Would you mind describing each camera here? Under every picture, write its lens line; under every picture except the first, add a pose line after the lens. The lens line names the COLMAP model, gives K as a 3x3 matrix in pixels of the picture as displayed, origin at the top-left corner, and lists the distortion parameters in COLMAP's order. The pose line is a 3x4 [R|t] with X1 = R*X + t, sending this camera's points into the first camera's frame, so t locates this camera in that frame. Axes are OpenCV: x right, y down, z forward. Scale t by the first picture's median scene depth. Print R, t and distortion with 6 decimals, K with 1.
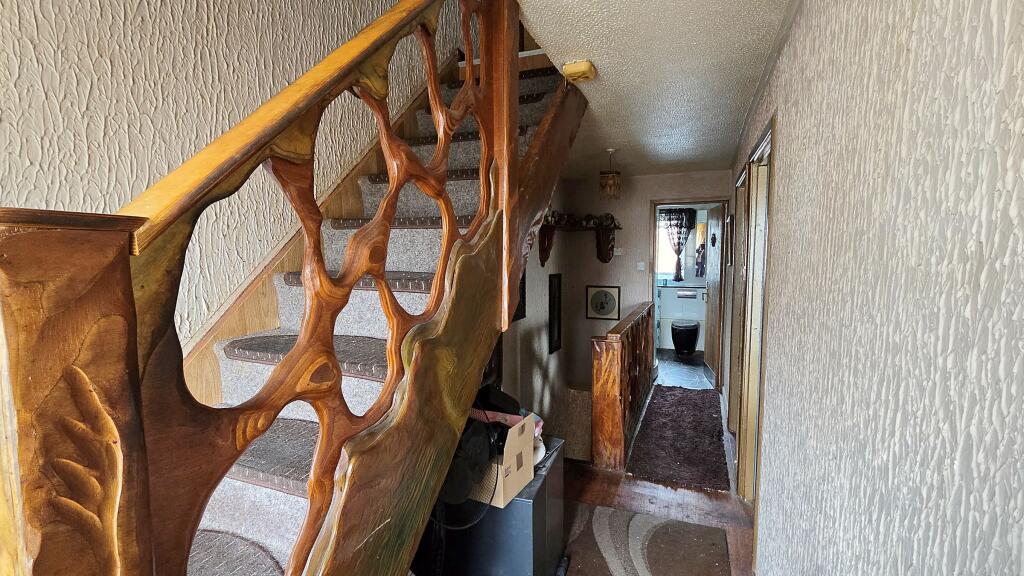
lens RADIAL K [[427.1, 0, 513.9], [0, 427.1, 290.0], [0, 0, 1]] dist [-0.000103, -0.000040]
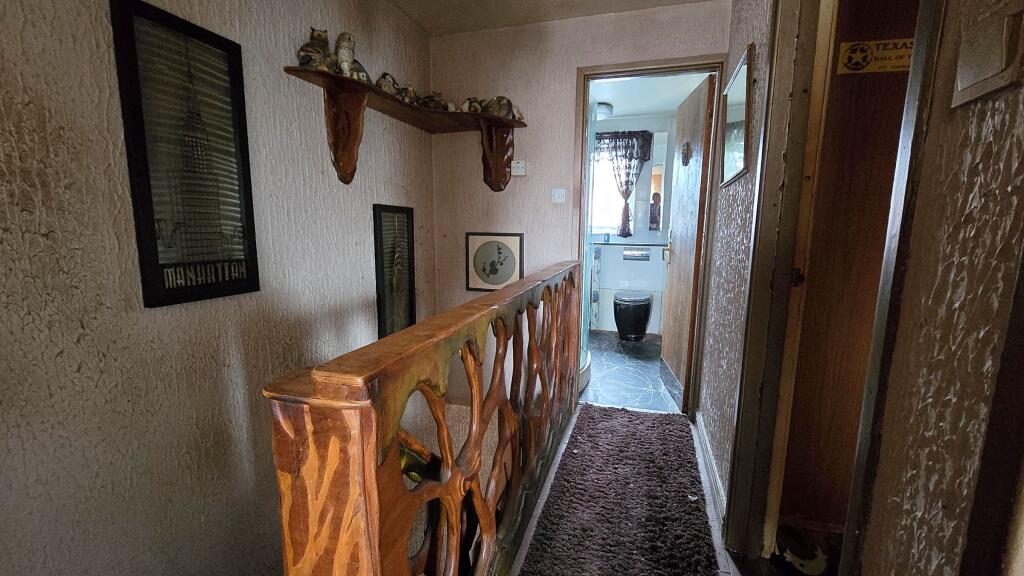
lens RADIAL K [[427.1, 0, 515.9], [0, 427.1, 286.2], [0, 0, 1]] dist [-0.000103, -0.000040]
pose [[0.993163, 0.001251, 0.116729, 0.166471], [-0.008654, 0.997980, 0.062936, 0.023980], [-0.116414, -0.063516, 0.991168, 0.426573]]
